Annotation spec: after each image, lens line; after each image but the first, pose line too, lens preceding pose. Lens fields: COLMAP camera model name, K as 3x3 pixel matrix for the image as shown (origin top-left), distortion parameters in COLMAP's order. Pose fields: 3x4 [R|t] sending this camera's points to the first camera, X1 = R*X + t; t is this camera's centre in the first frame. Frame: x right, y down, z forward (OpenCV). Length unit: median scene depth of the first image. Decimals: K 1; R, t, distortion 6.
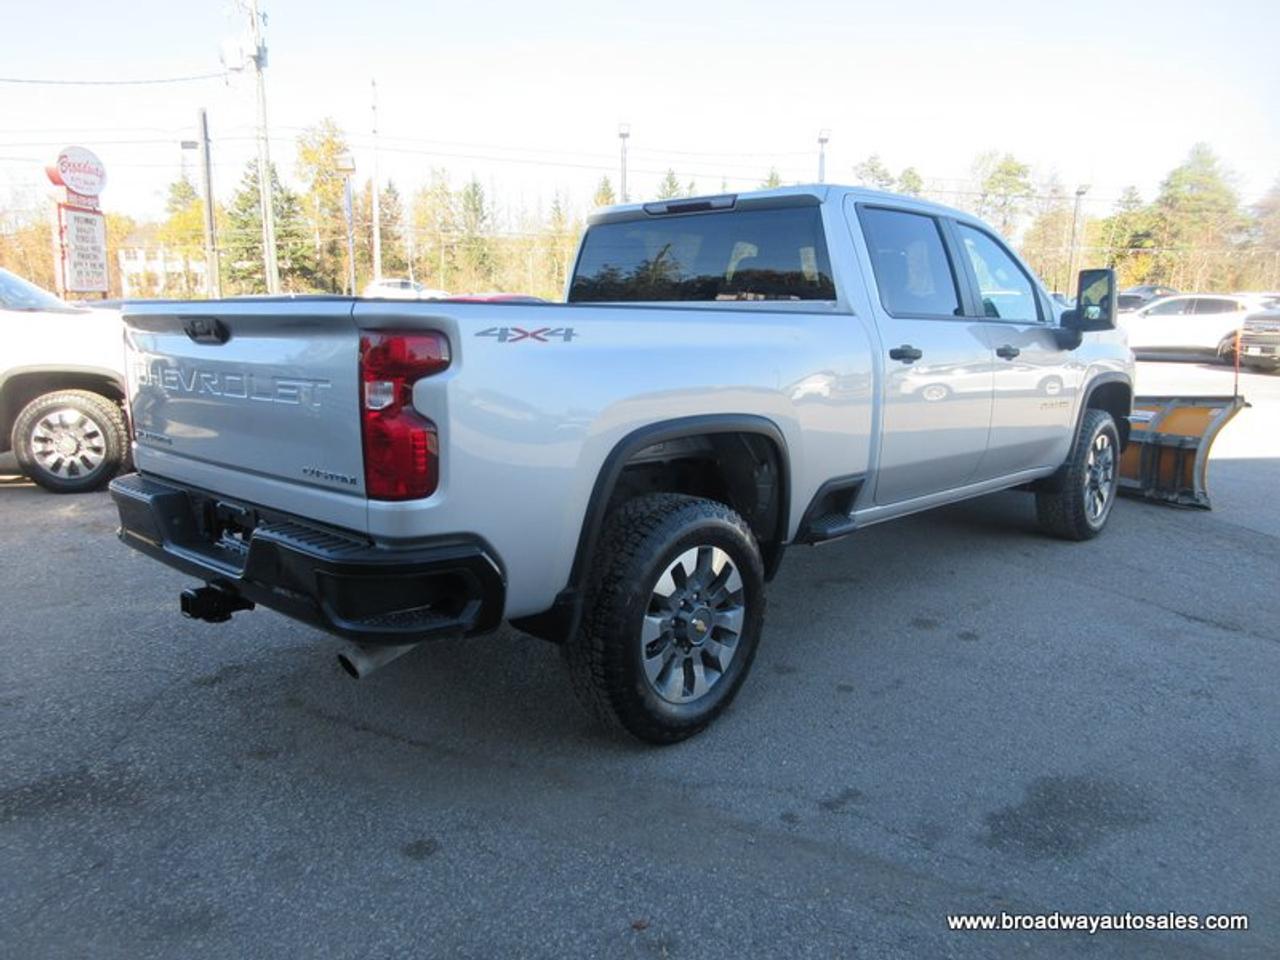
lens RADIAL K [[974.8, 0, 632.5], [0, 974.8, 482.8], [0, 0, 1]] dist [0.001268, 0.016745]
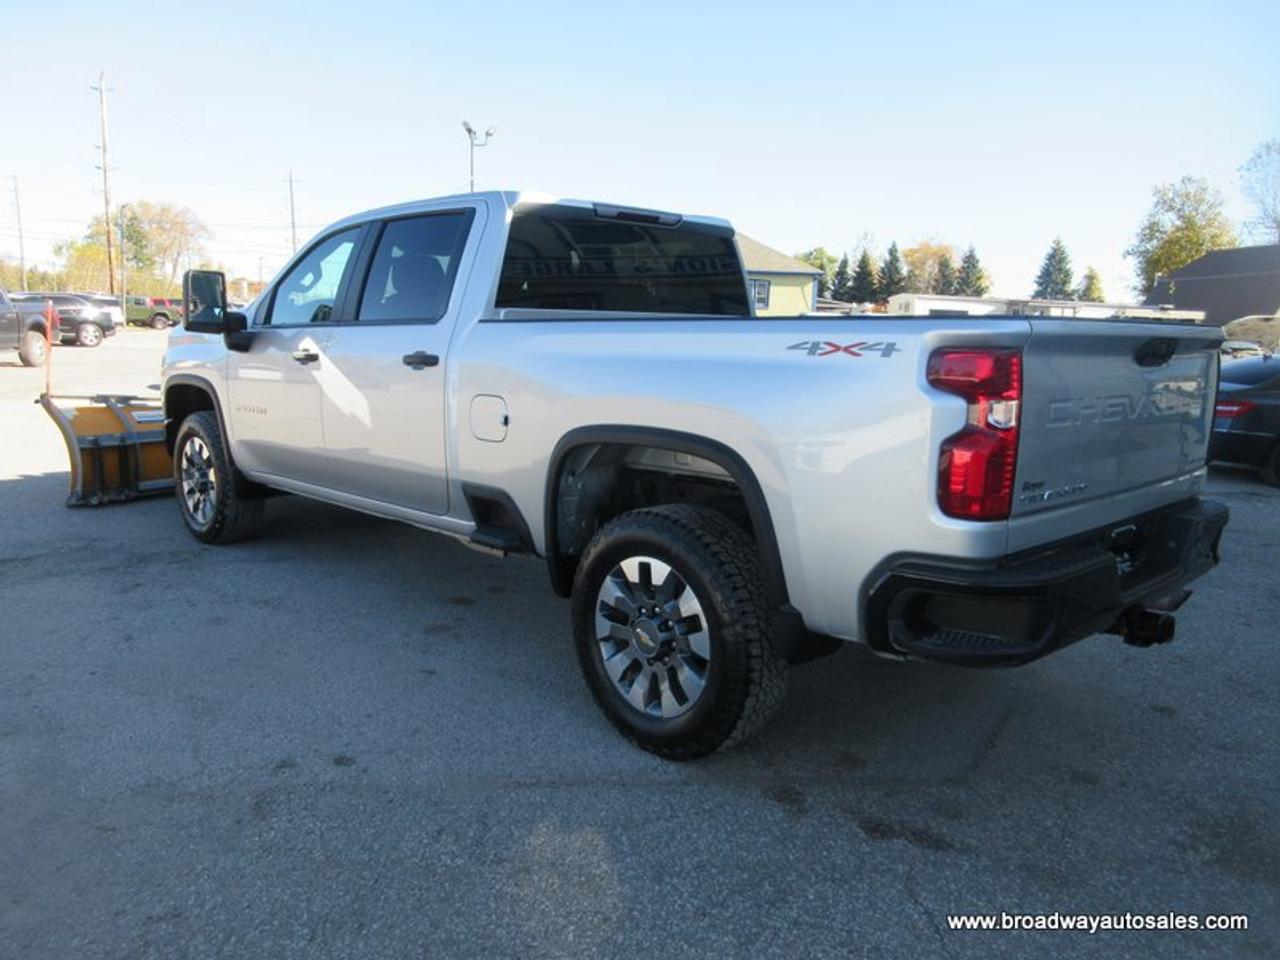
lens RADIAL K [[974.8, 0, 634.3], [0, 974.8, 485.5], [0, 0, 1]] dist [0.001268, 0.016745]
pose [[0.040491, -0.164551, 0.985537, -0.121345], [0.153399, 0.975676, 0.156602, -0.021661], [-0.987334, 0.144839, 0.064748, 0.123309]]
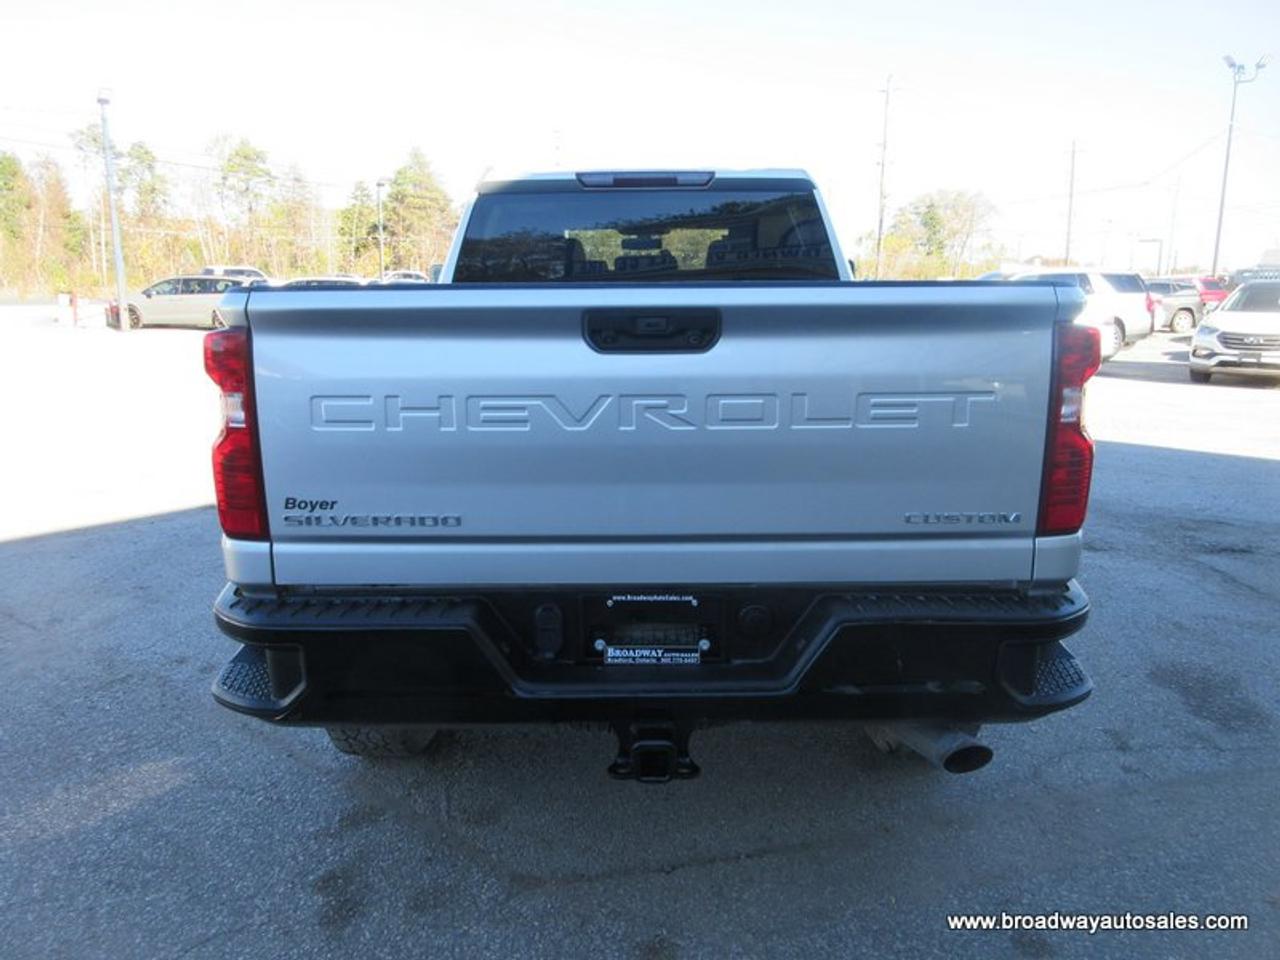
lens RADIAL K [[974.8, 0, 635.6], [0, 974.8, 477.6], [0, 0, 1]] dist [0.001268, 0.016745]
pose [[0.725931, -0.131645, 0.675050, -0.073911], [0.126272, 0.990337, 0.057342, -0.008355], [-0.676076, 0.043614, 0.735540, 0.045549]]
